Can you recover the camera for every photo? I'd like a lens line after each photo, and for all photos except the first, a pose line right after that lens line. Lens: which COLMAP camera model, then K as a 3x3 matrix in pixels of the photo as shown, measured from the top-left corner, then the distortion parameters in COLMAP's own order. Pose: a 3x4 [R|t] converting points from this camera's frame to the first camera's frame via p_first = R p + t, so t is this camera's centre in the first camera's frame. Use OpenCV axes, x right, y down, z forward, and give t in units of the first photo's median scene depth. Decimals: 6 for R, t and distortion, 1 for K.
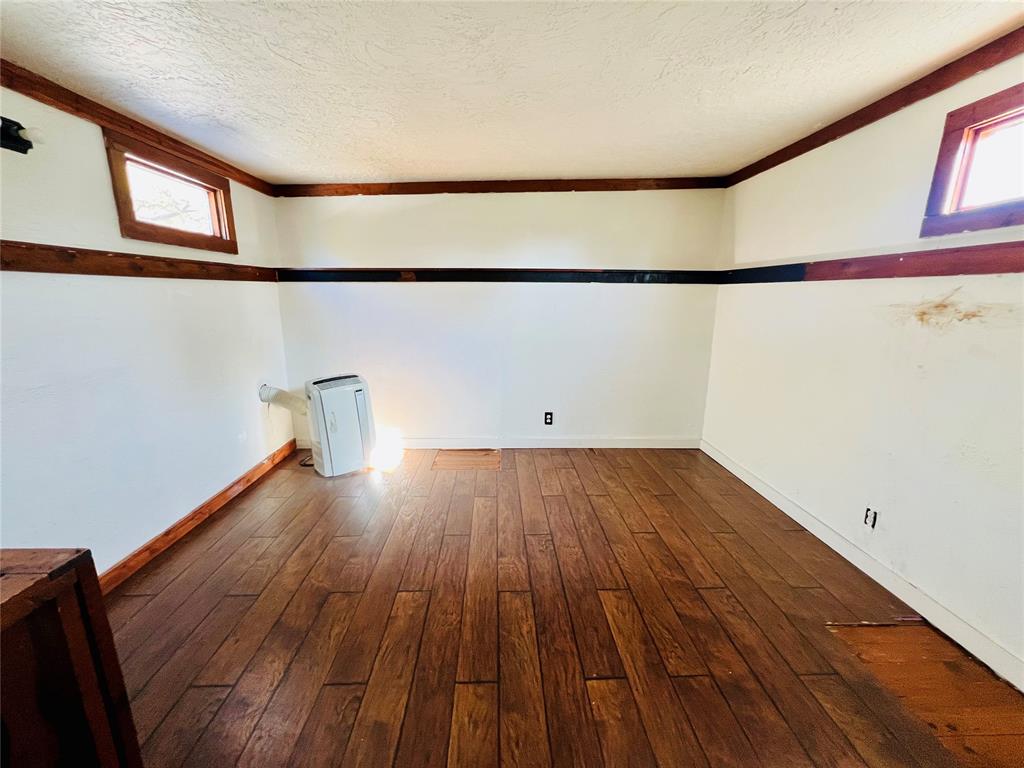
lens RADIAL K [[409.6, 0, 510.3], [0, 409.6, 385.2], [0, 0, 1]] dist [-0.000165, -0.001115]
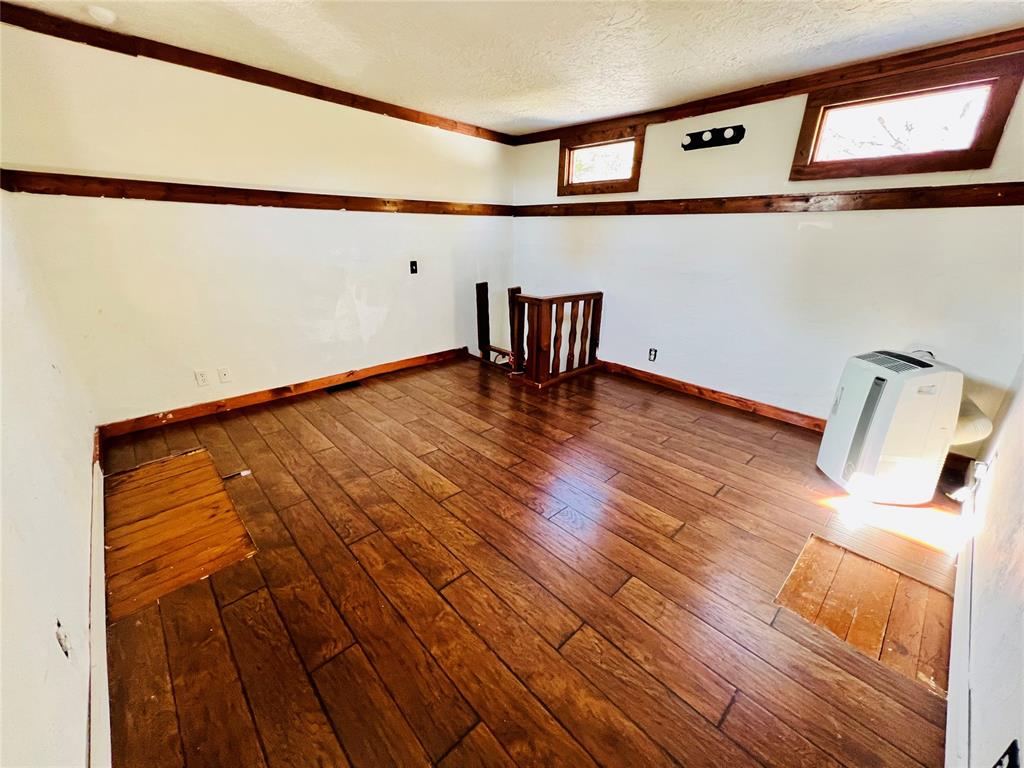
lens RADIAL K [[409.6, 0, 513.4], [0, 409.6, 387.1], [0, 0, 1]] dist [-0.000165, -0.001115]
pose [[-0.748592, 0.222178, -0.624698, 0.800722], [-0.160670, 0.853315, 0.496022, -0.346873], [0.643269, 0.471688, -0.603088, 1.745647]]
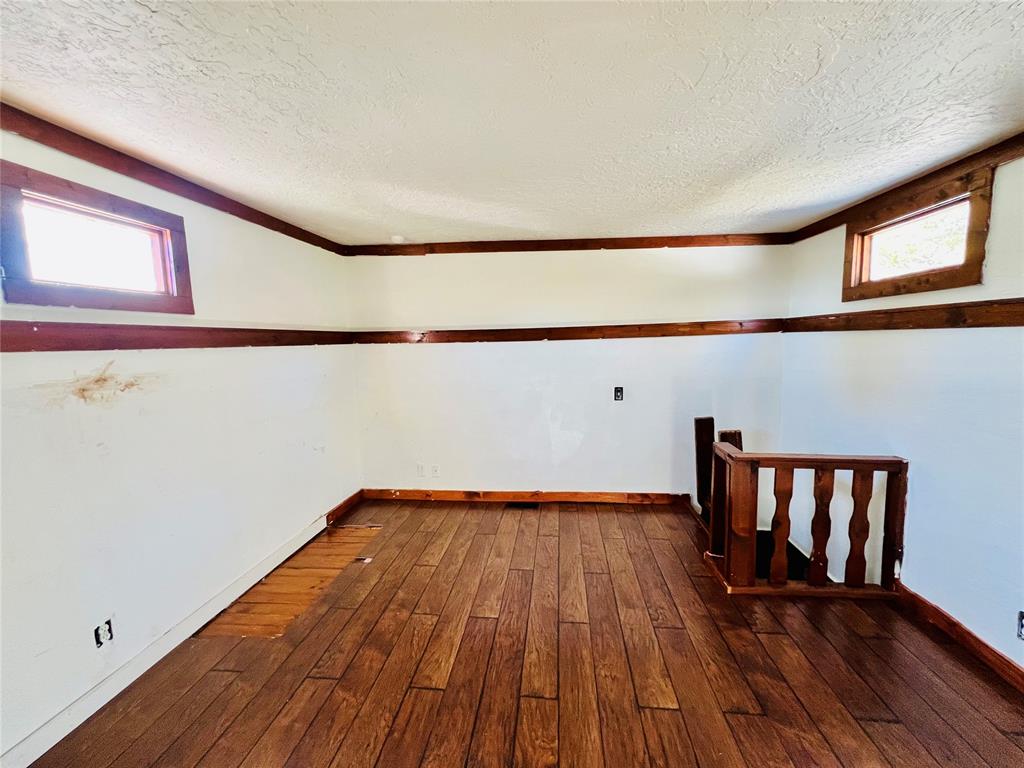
lens RADIAL K [[409.6, 0, 509.4], [0, 409.6, 386.2], [0, 0, 1]] dist [-0.000165, -0.001115]
pose [[-0.987727, 0.006281, 0.156067, -0.070831], [0.056593, 0.945688, 0.320111, -0.418650], [-0.145580, 0.325014, -0.934437, 1.697342]]
